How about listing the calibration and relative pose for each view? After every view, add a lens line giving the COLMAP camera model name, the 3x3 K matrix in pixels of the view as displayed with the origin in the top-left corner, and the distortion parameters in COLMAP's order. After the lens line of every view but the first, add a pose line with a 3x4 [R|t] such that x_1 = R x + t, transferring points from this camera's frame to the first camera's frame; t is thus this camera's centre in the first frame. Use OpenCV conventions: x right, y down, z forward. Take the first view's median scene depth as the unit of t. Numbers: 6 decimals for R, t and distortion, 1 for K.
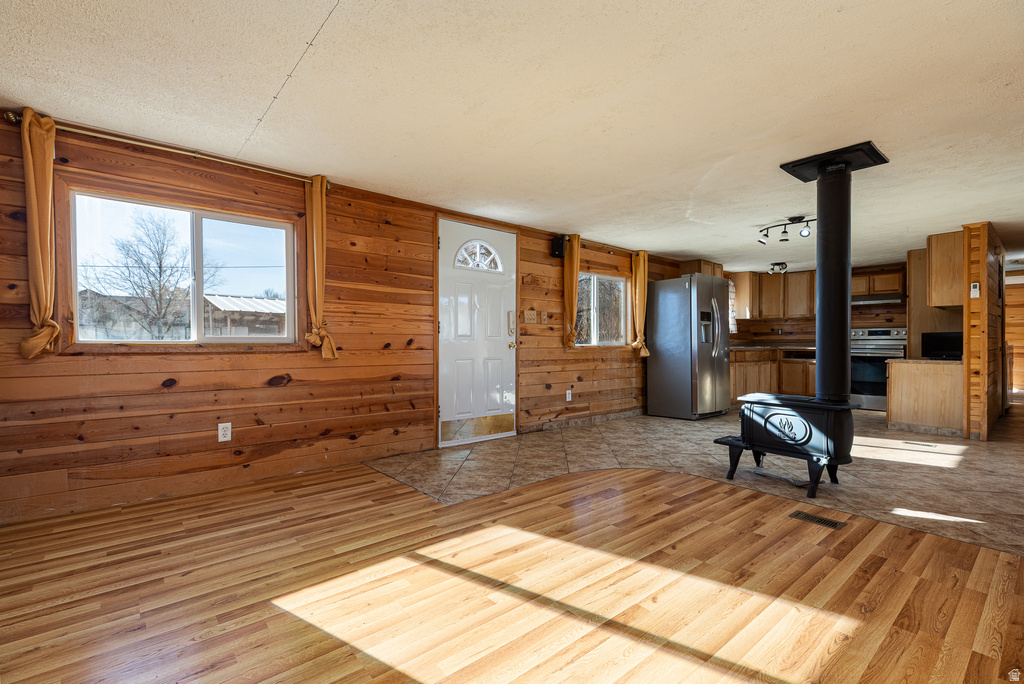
lens RADIAL K [[463.0, 0, 516.3], [0, 463.0, 339.8], [0, 0, 1]] dist [0.006932, -0.001393]
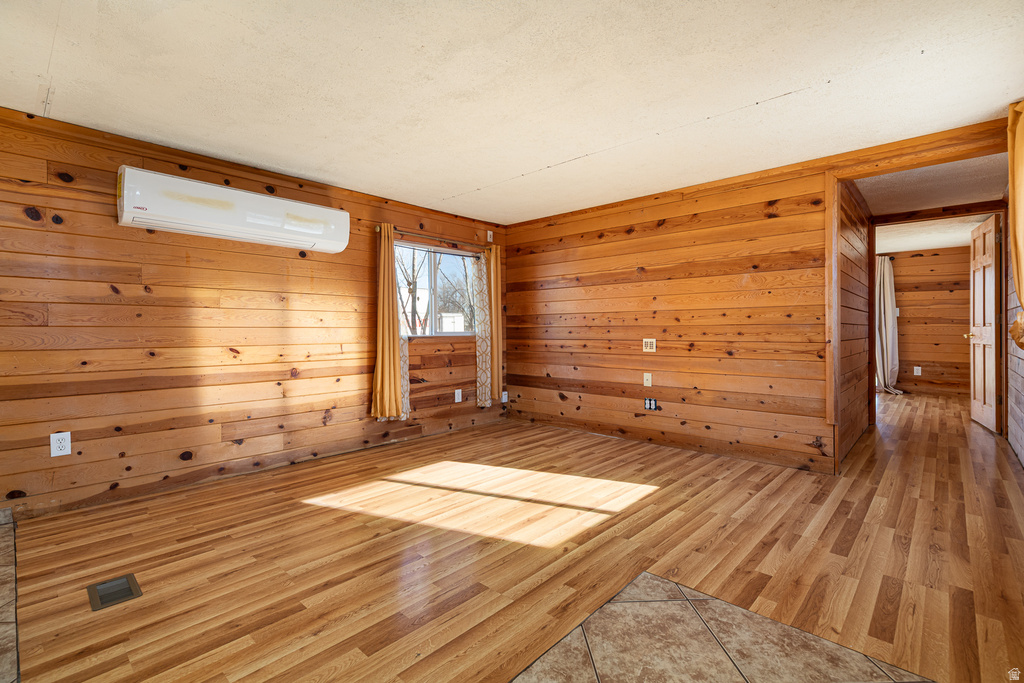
lens RADIAL K [[463.0, 0, 510.9], [0, 463.0, 335.5], [0, 0, 1]] dist [0.006932, -0.001393]
pose [[-0.994193, -0.000626, -0.107614, 0.086498], [-0.002215, 0.999890, 0.014647, -0.002313], [0.107593, 0.014800, -0.994085, 1.120491]]
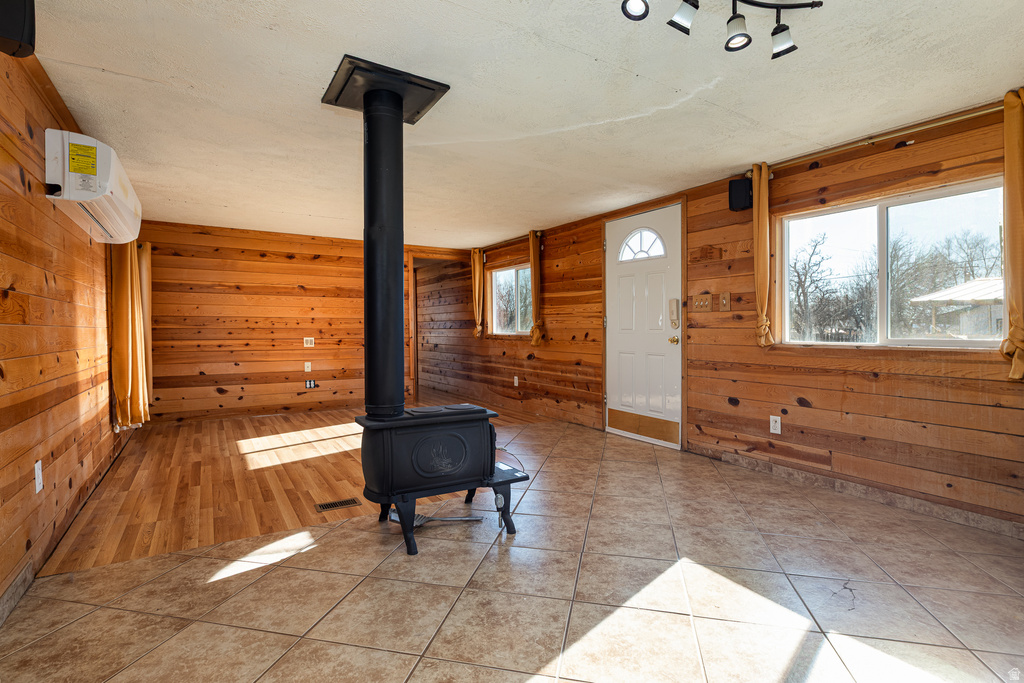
lens RADIAL K [[501.5, 0, 507.3], [0, 501.5, 335.5], [0, 0, 1]] dist [-0.014758, -0.000659]
pose [[-0.163005, 0.002919, -0.986621, 1.080368], [-0.005994, 0.999974, 0.003949, 0.002740], [0.986607, 0.006558, -0.162984, 0.995530]]
